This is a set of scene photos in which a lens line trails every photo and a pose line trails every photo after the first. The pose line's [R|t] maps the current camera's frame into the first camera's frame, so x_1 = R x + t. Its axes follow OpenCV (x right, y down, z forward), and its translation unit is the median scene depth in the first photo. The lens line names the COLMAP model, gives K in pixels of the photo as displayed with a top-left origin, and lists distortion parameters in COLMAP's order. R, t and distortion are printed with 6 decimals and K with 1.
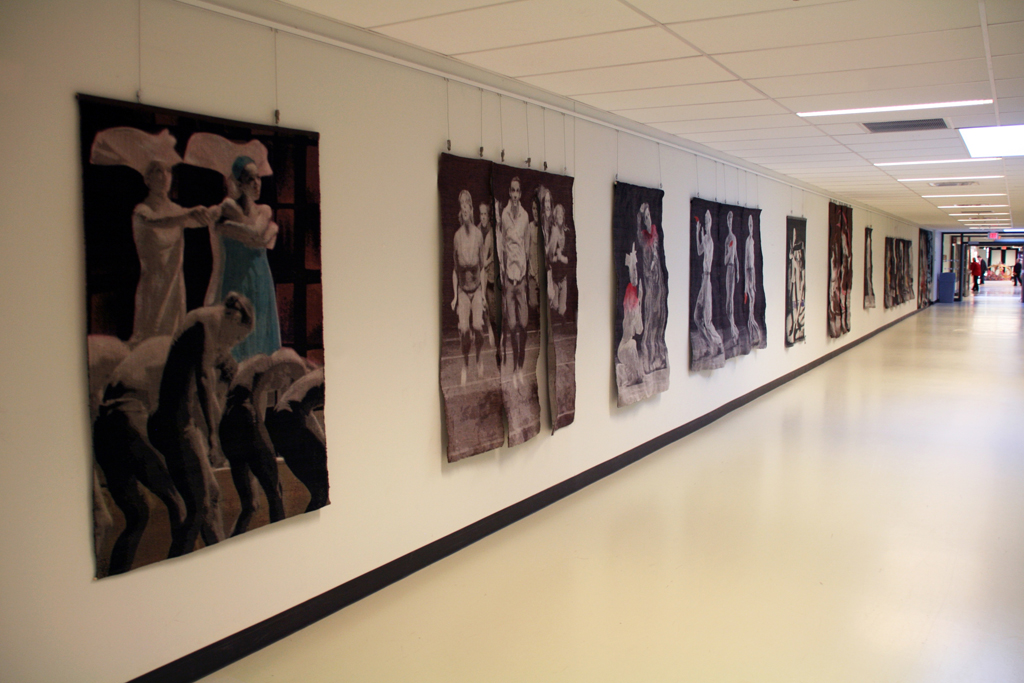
lens RADIAL K [[892.0, 0, 512.4], [0, 892.0, 336.3], [0, 0, 1]] dist [-0.151987, 0.042910]
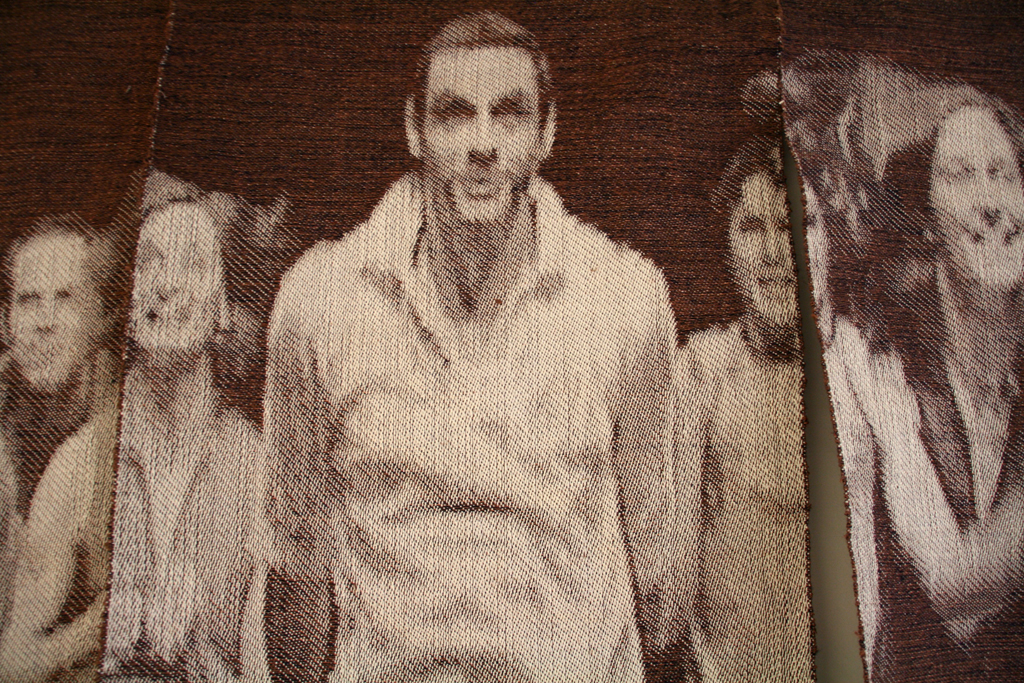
lens RADIAL K [[892.0, 0, 510.6], [0, 892.0, 334.3], [0, 0, 1]] dist [-0.151987, 0.042910]
pose [[0.523835, -0.146550, -0.839118, 0.114704], [-0.076139, 0.973091, -0.217479, -0.103361], [0.848410, 0.177813, 0.498581, 0.953695]]
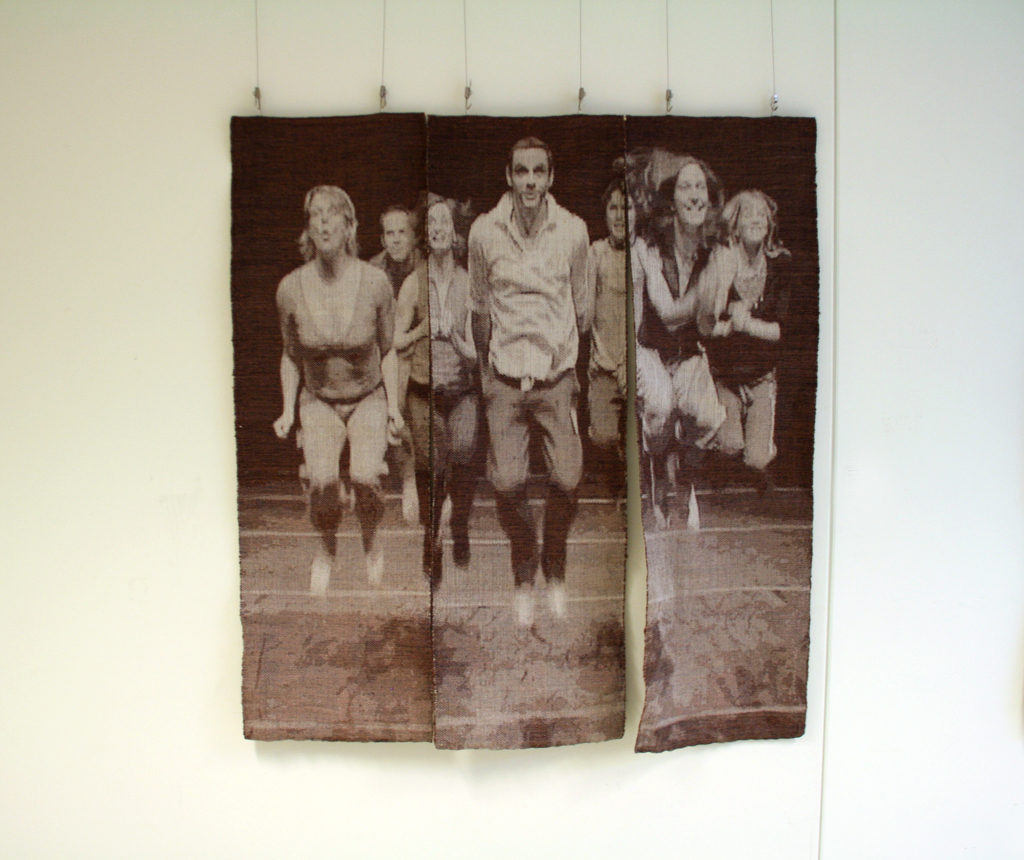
lens RADIAL K [[1045.0, 0, 509.2], [0, 1045.0, 436.3], [0, 0, 1]] dist [-0.133314, 0.000000]
pose [[0.524441, 0.083366, -0.847356, 0.438421], [-0.064195, 0.996234, 0.058282, -0.065244], [0.849024, 0.023830, 0.527817, 0.738299]]
